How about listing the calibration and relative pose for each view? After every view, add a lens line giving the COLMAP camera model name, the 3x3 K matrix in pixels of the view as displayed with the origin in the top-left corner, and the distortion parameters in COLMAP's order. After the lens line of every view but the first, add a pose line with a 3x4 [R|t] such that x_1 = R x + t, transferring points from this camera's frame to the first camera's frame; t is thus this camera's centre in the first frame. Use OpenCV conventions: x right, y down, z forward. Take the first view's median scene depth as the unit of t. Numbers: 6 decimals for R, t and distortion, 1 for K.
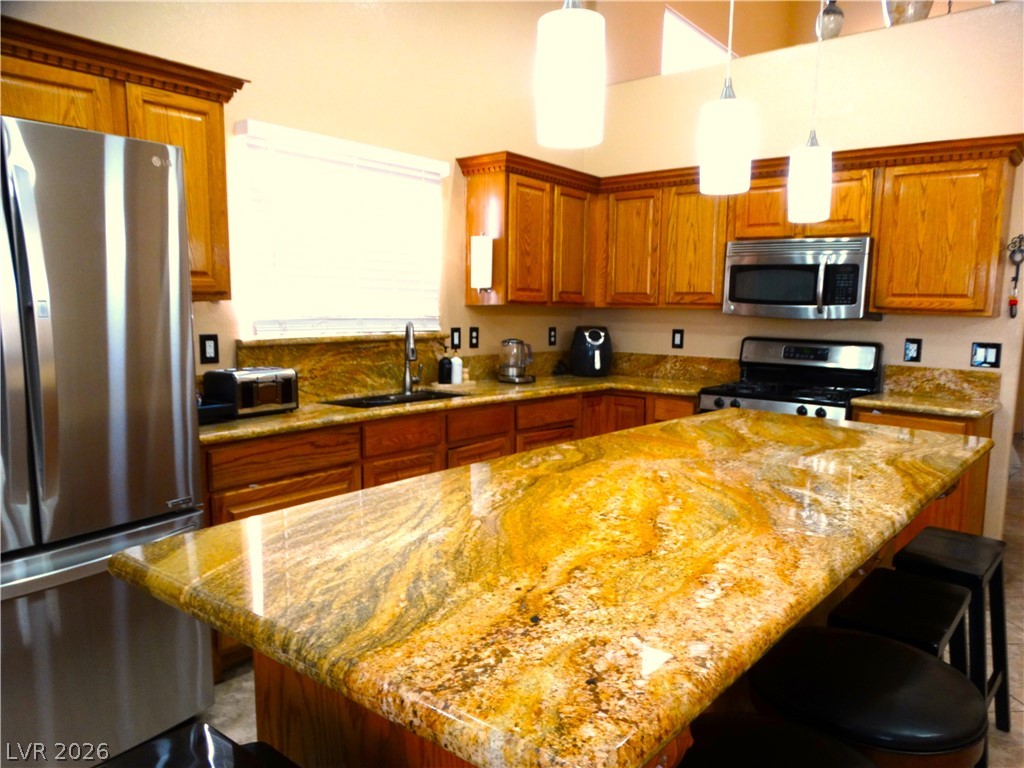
lens RADIAL K [[744.4, 0, 512.0], [0, 744.4, 384.0], [0, 0, 1]] dist [0.063036, 0.000387]
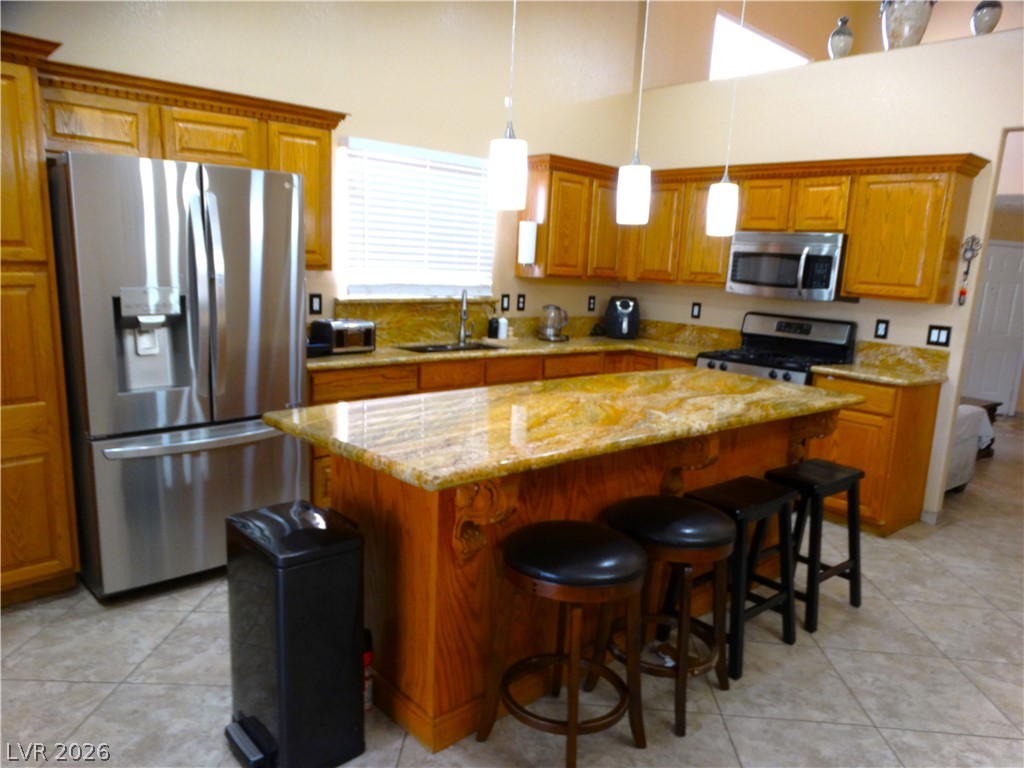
lens RADIAL K [[744.4, 0, 512.0], [0, 744.4, 384.0], [0, 0, 1]] dist [0.063036, 0.000387]
pose [[0.989846, 0.057339, -0.130064, 0.117478], [-0.050090, 0.997039, 0.058342, 0.001196], [0.133025, -0.051235, 0.989788, -0.266662]]
